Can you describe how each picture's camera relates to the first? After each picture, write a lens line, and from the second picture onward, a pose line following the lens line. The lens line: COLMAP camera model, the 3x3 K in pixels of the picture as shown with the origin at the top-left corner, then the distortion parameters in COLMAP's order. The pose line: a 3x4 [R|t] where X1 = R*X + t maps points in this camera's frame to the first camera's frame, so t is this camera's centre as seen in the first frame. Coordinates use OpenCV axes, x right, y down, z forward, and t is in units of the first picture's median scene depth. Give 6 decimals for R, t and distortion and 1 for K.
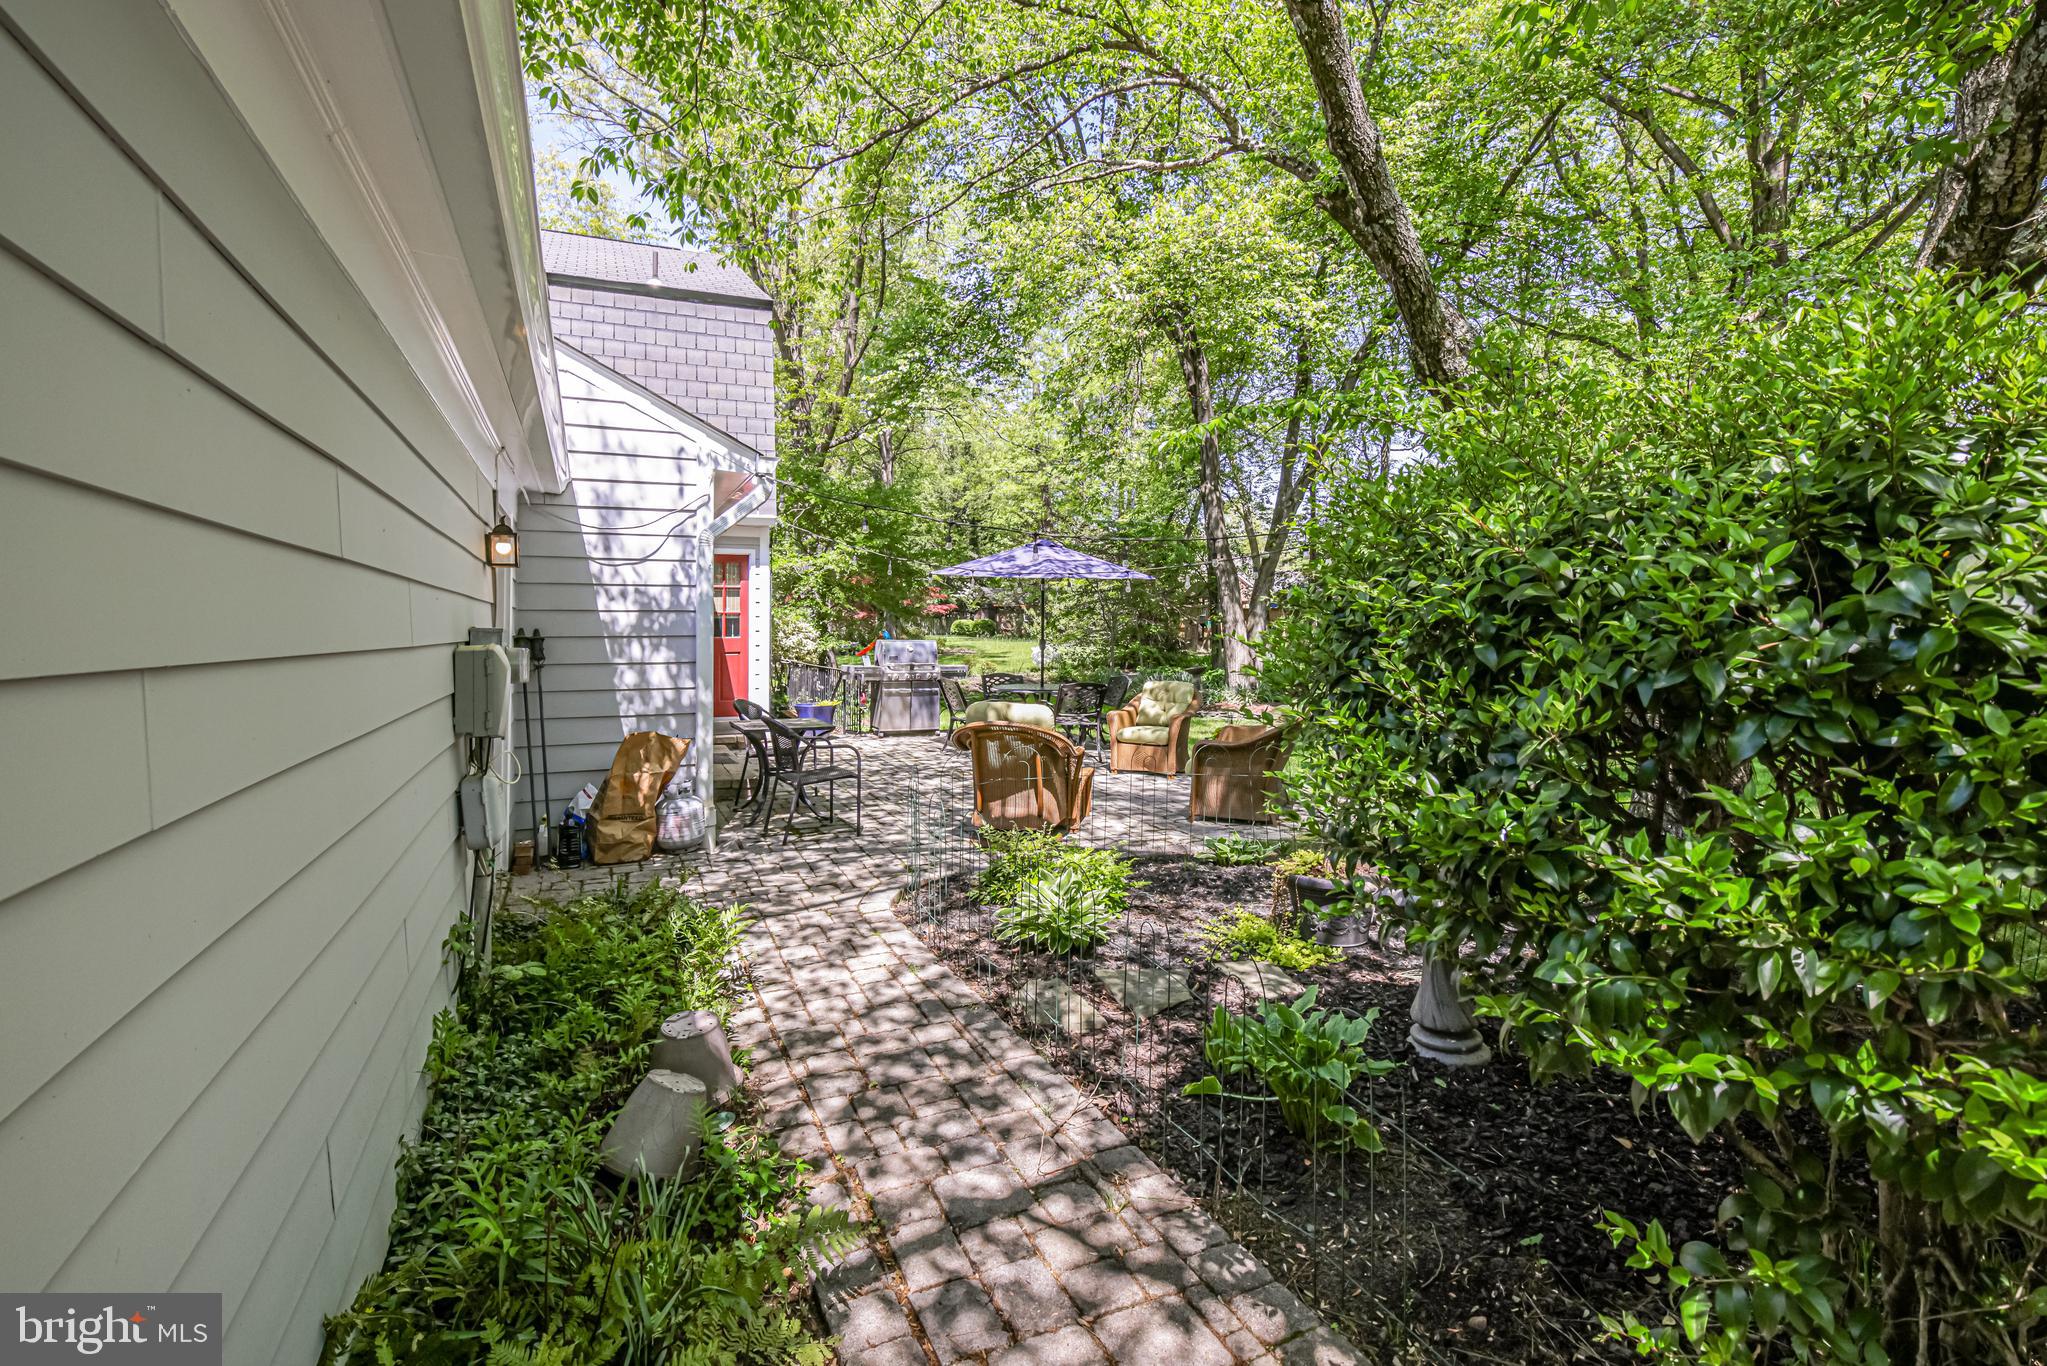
lens RADIAL K [[908.1, 0, 997.2], [0, 908.1, 690.0], [0, 0, 1]] dist [-0.018921, 0.000001]
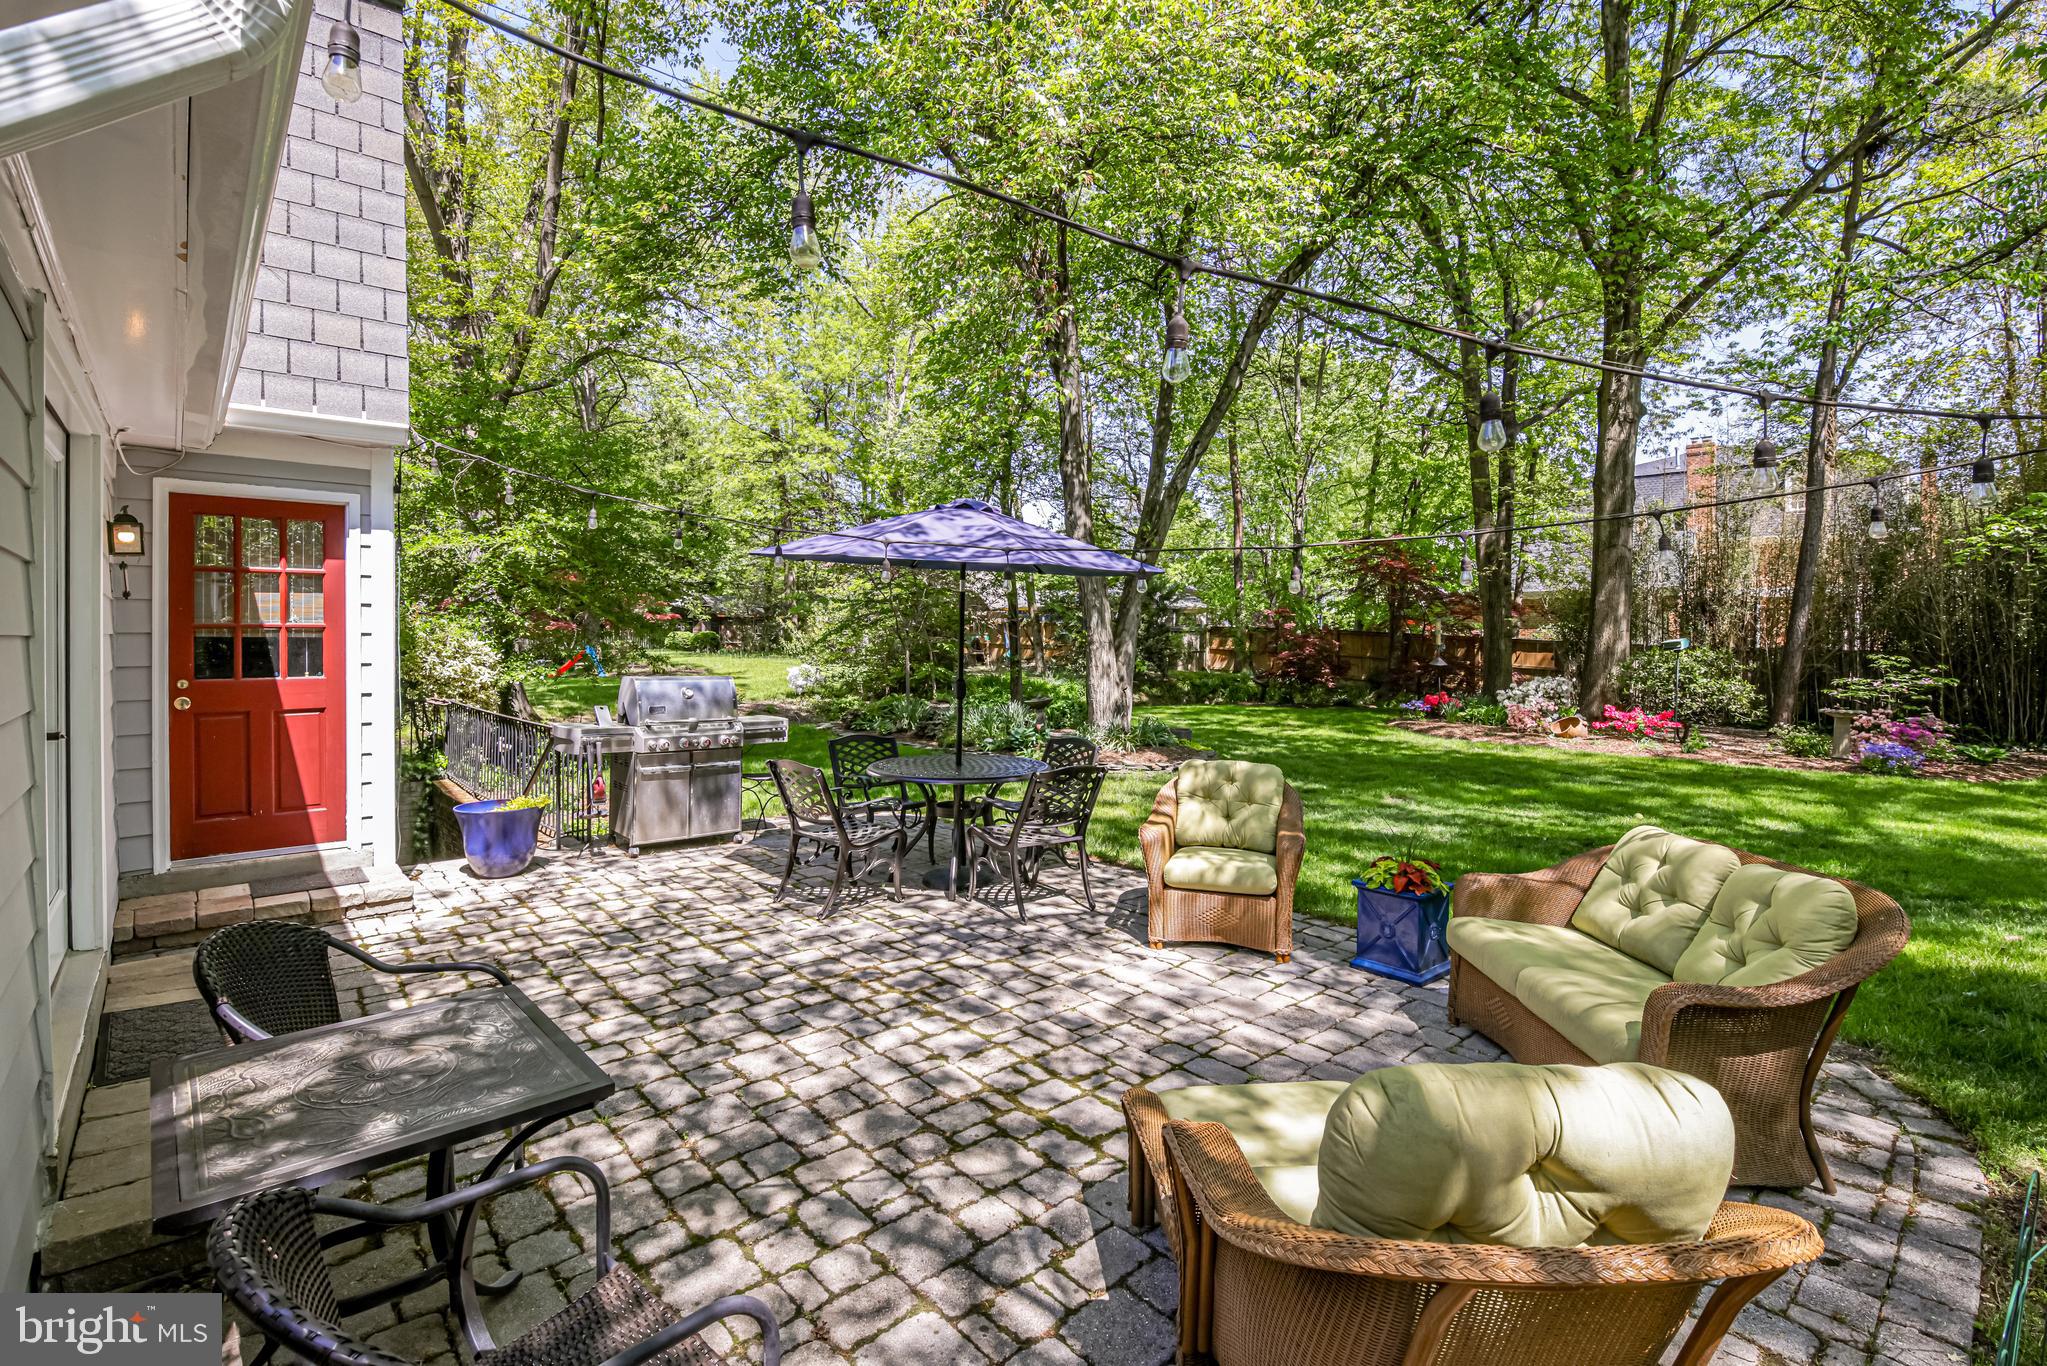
lens RADIAL K [[908.1, 0, 997.2], [0, 908.1, 690.0], [0, 0, 1]] dist [-0.018921, 0.000001]
pose [[0.950566, -0.007886, 0.310422, -0.060062], [0.011707, 0.999877, -0.010450, -0.026998], [-0.310301, 0.013567, 0.950542, 0.281582]]
